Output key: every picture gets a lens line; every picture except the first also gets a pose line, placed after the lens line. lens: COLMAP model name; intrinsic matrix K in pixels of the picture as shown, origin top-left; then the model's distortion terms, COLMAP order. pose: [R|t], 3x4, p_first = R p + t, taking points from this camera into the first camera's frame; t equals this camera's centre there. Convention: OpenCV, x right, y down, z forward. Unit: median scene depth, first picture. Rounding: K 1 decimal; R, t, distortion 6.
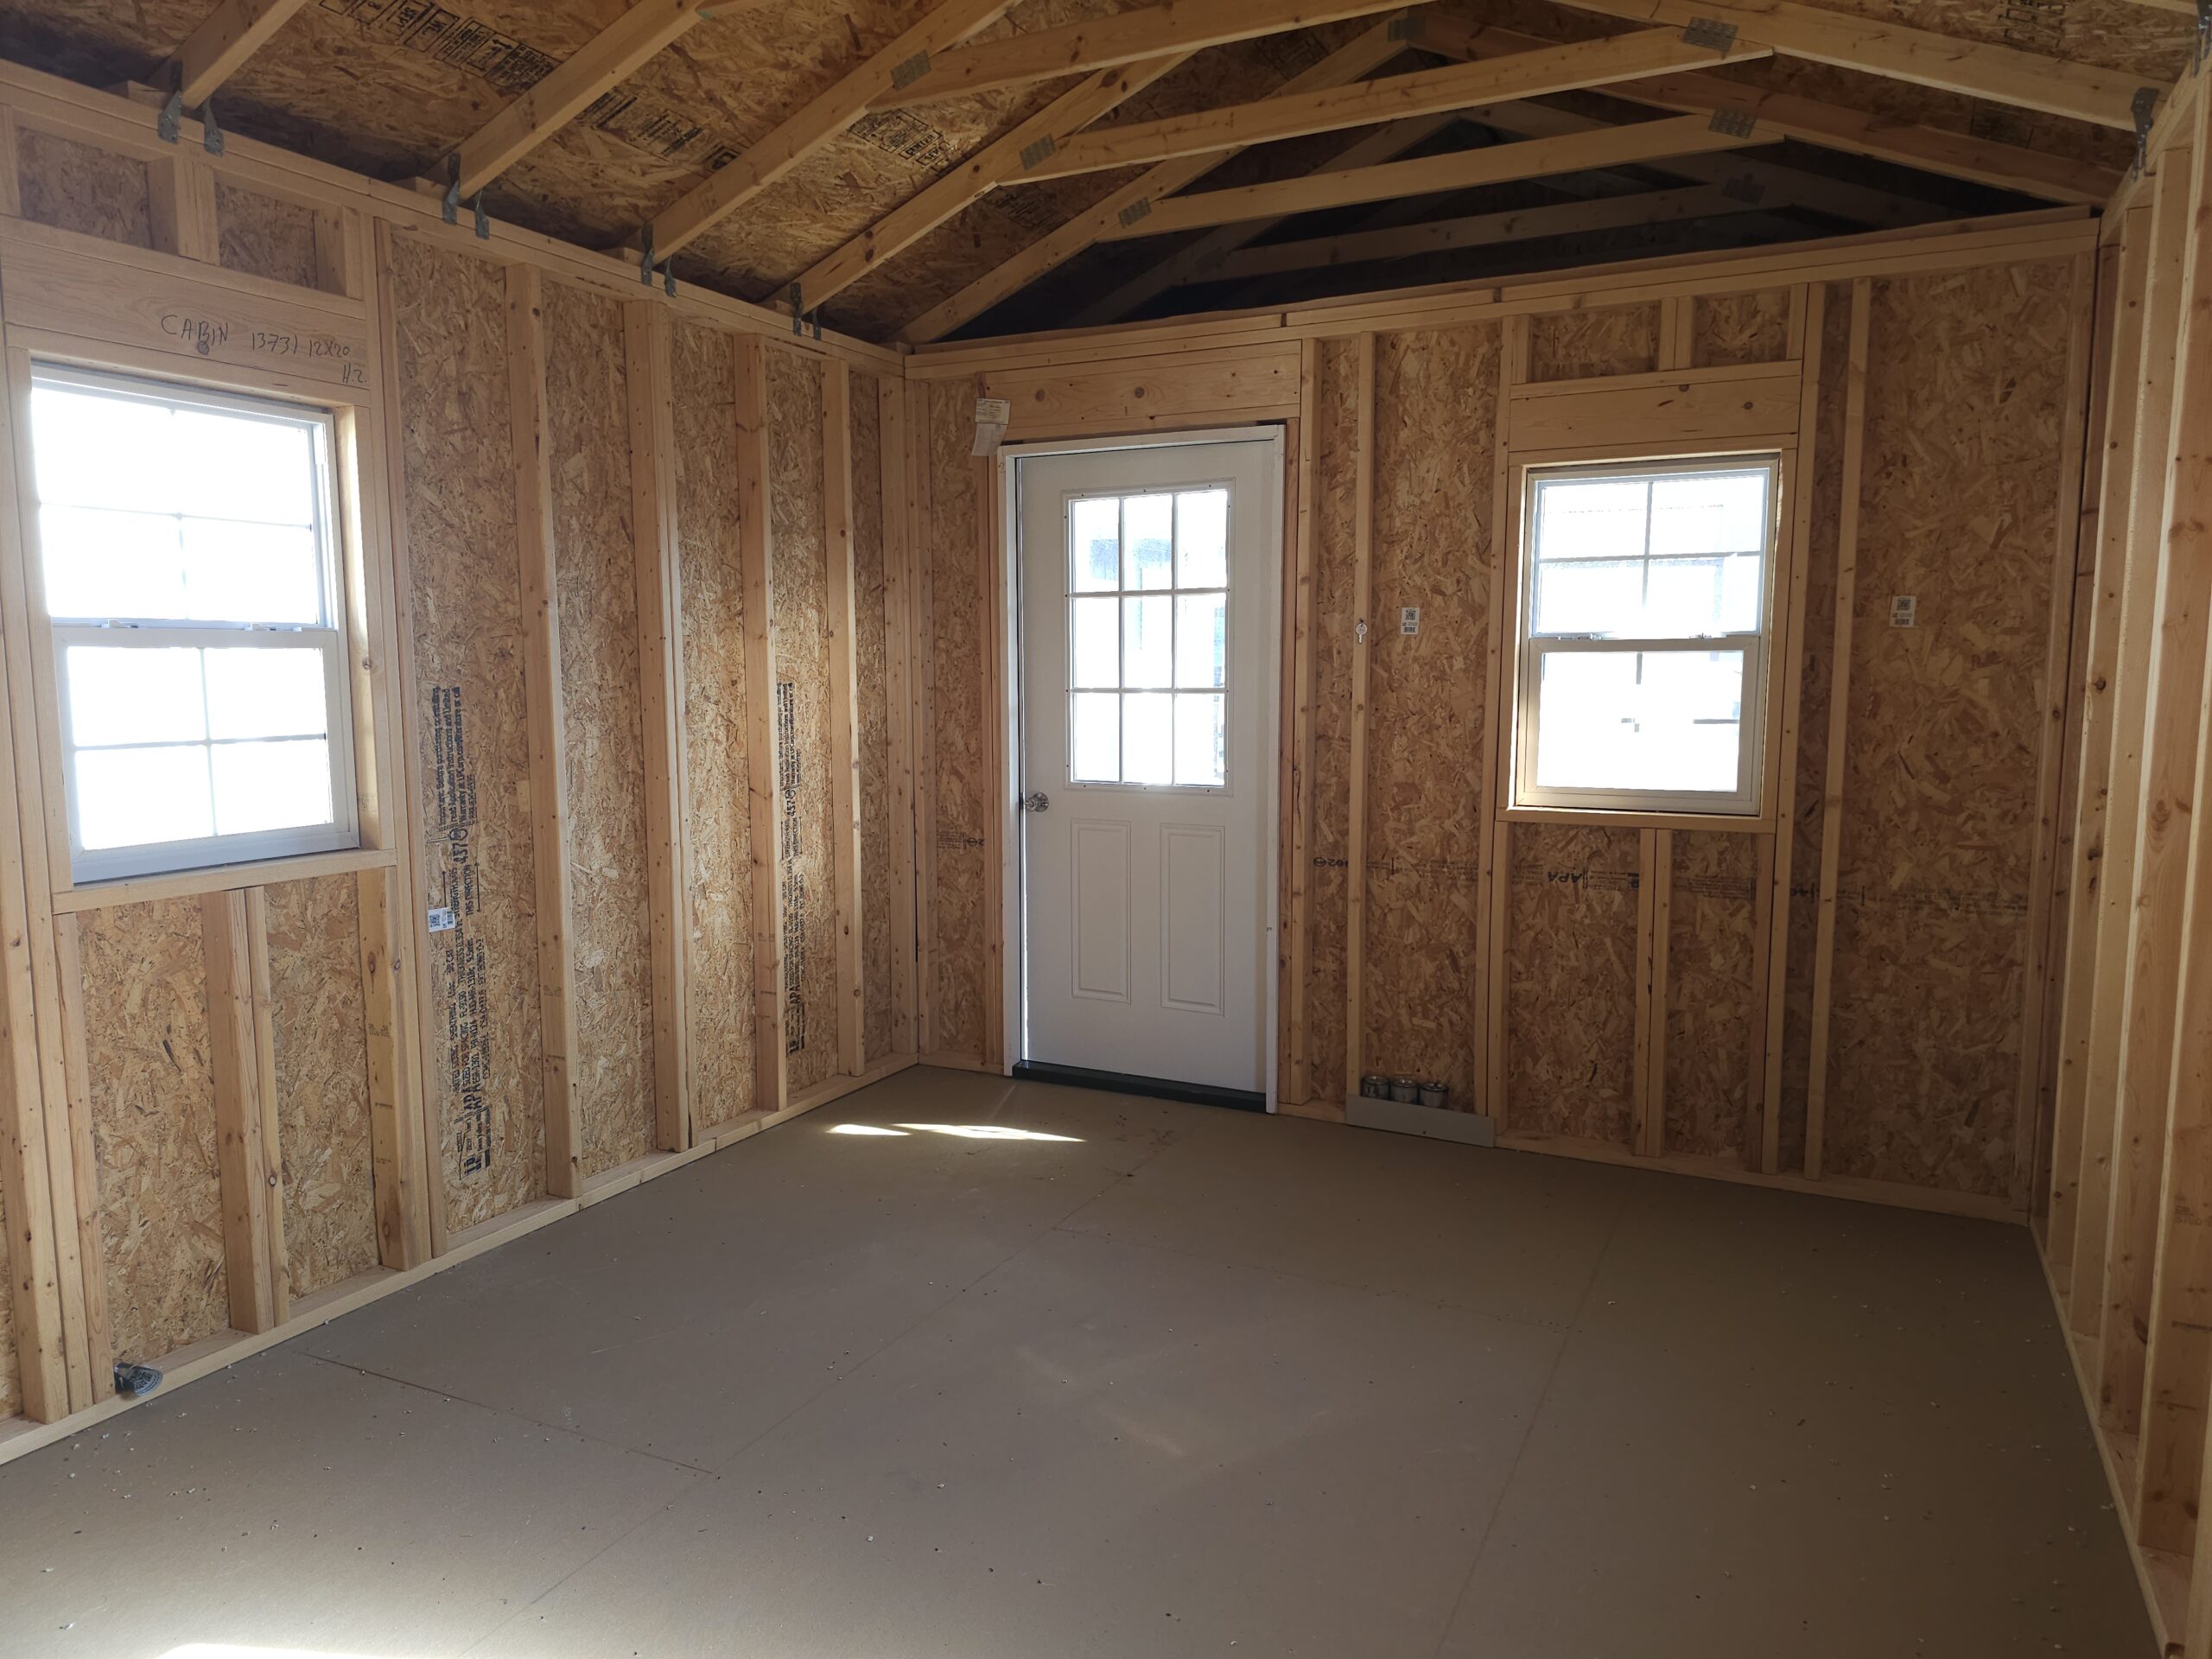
lens RADIAL K [[1367.9, 0, 1106.0], [0, 1367.9, 829.5], [0, 0, 1]] dist [-0.003893, -0.000678]
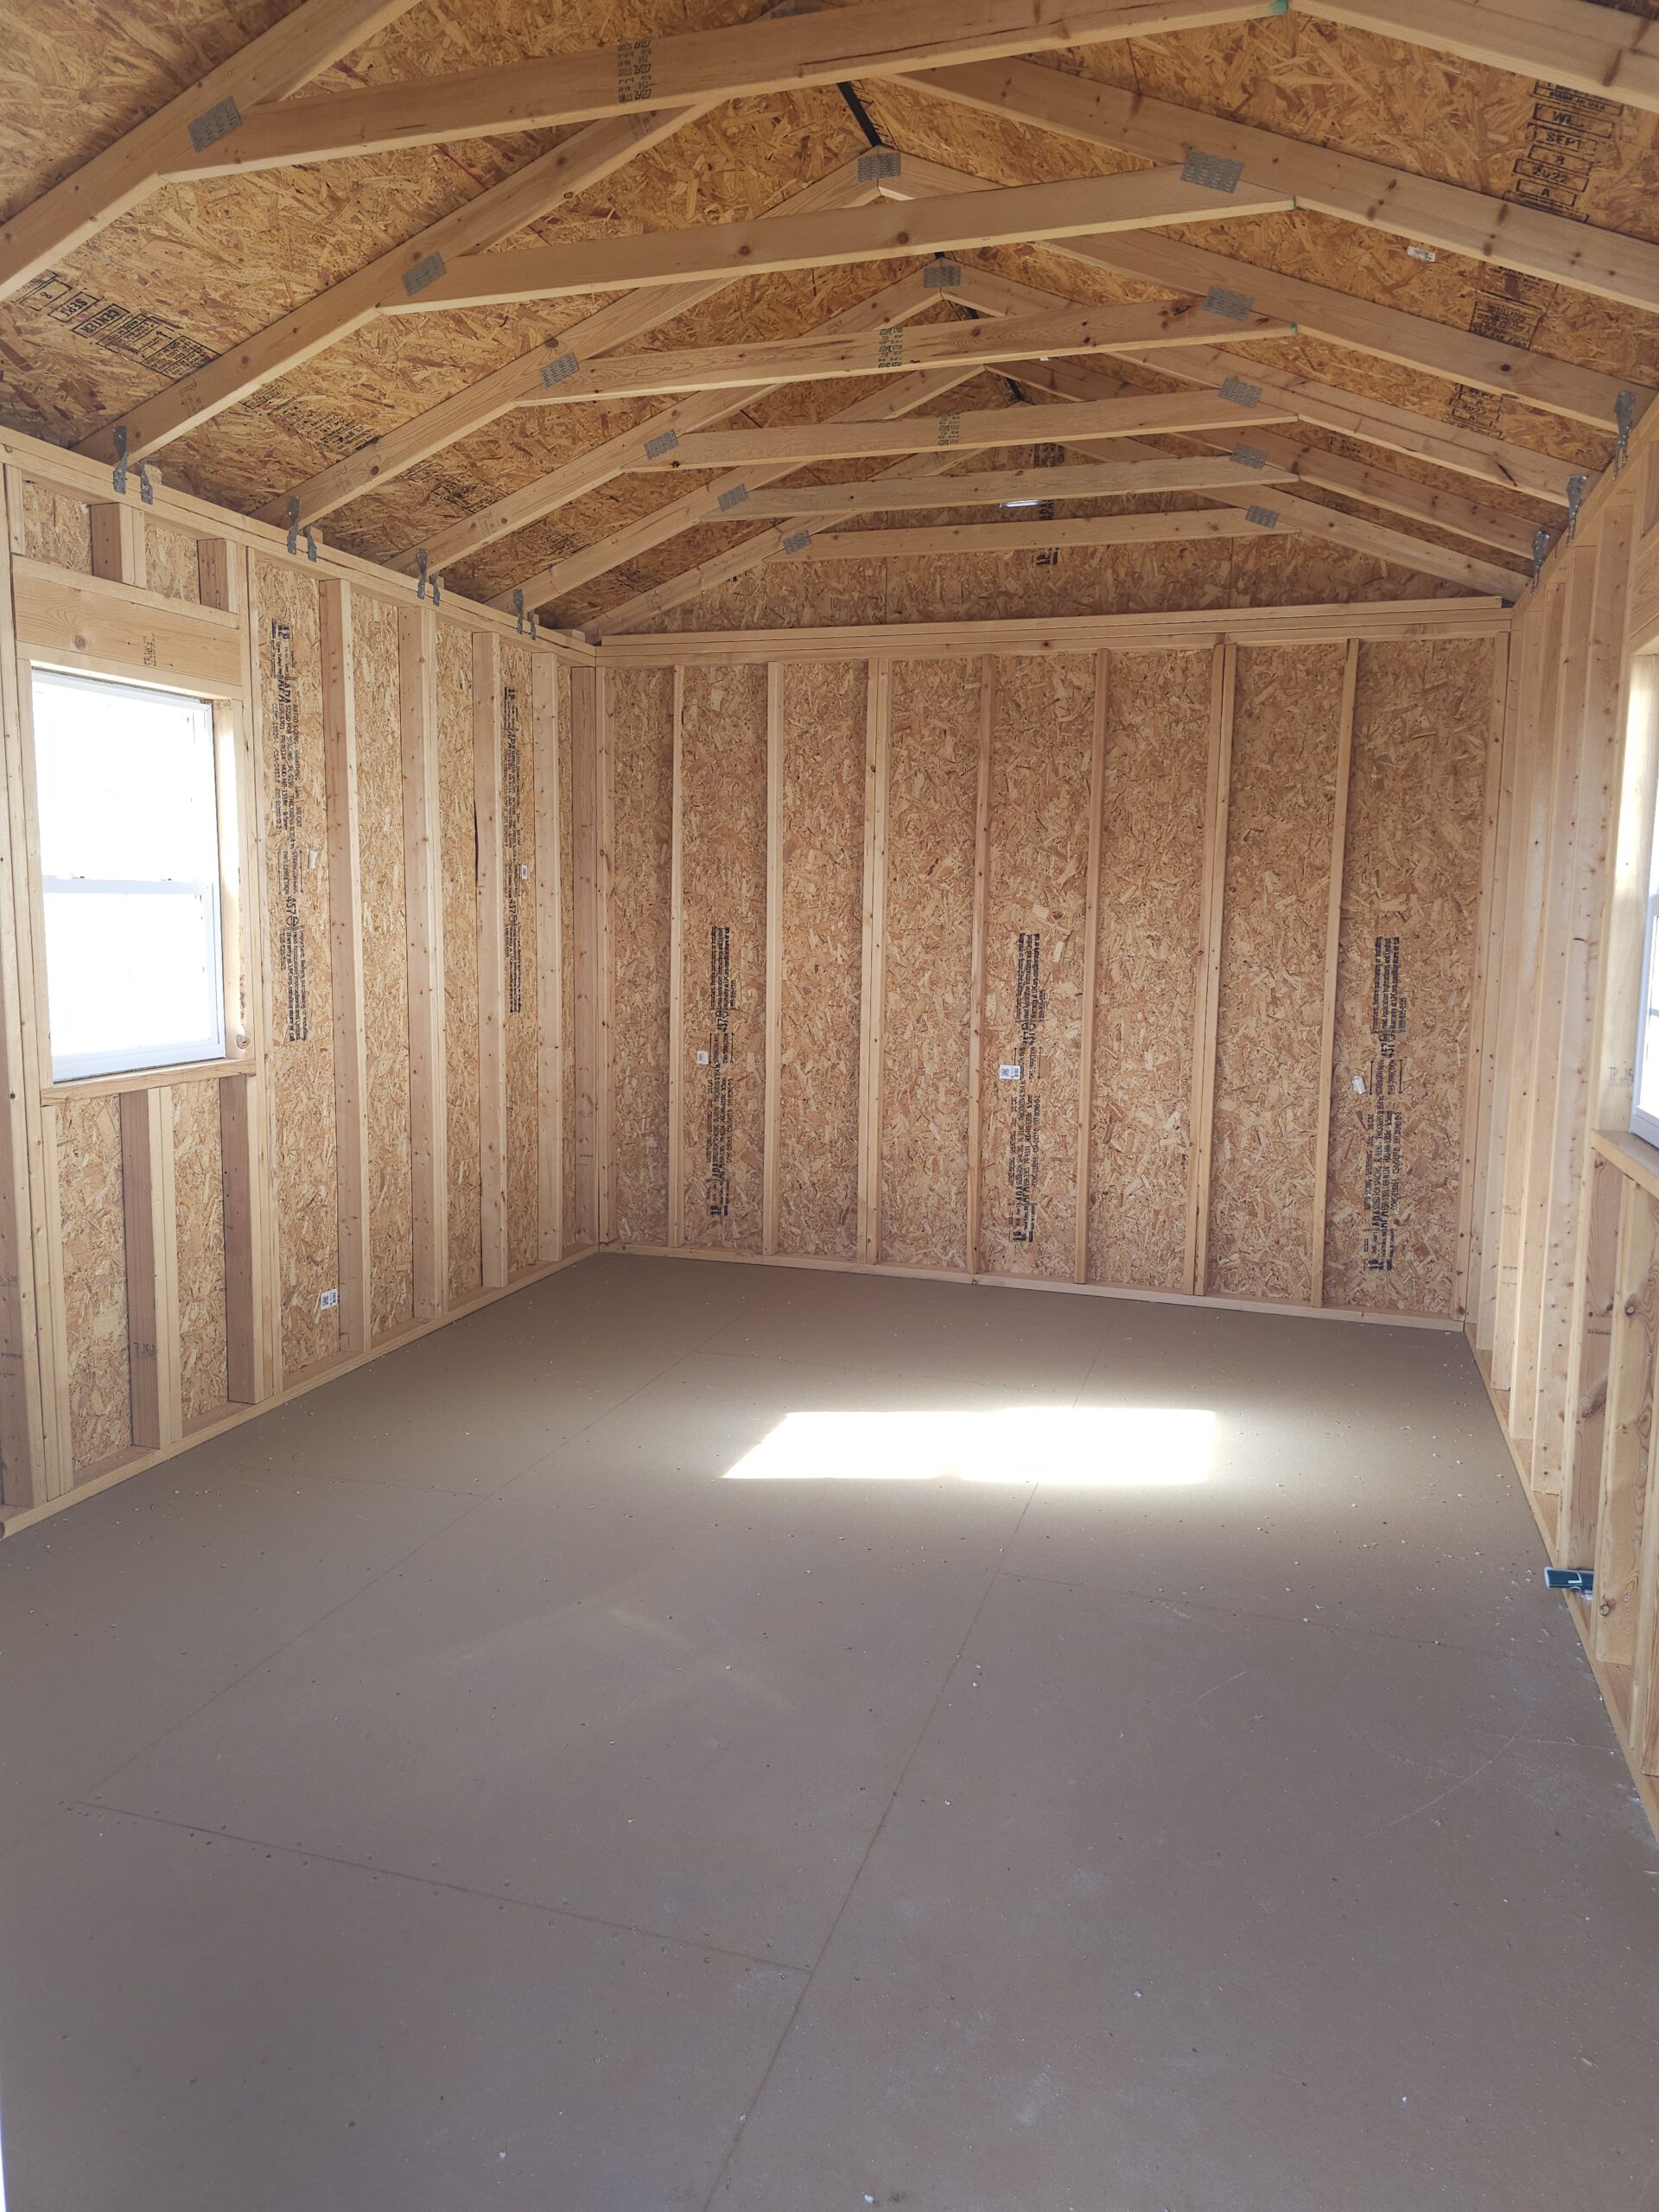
lens RADIAL K [[1465.2, 0, 829.5], [0, 1465.2, 1106.0], [0, 0, 1]] dist [0.061386, -0.047099]
pose [[0.987437, -0.004807, 0.157939, -0.206154], [0.003646, 0.999964, 0.007639, 0.043255], [-0.157970, -0.006968, 0.987419, -0.375426]]
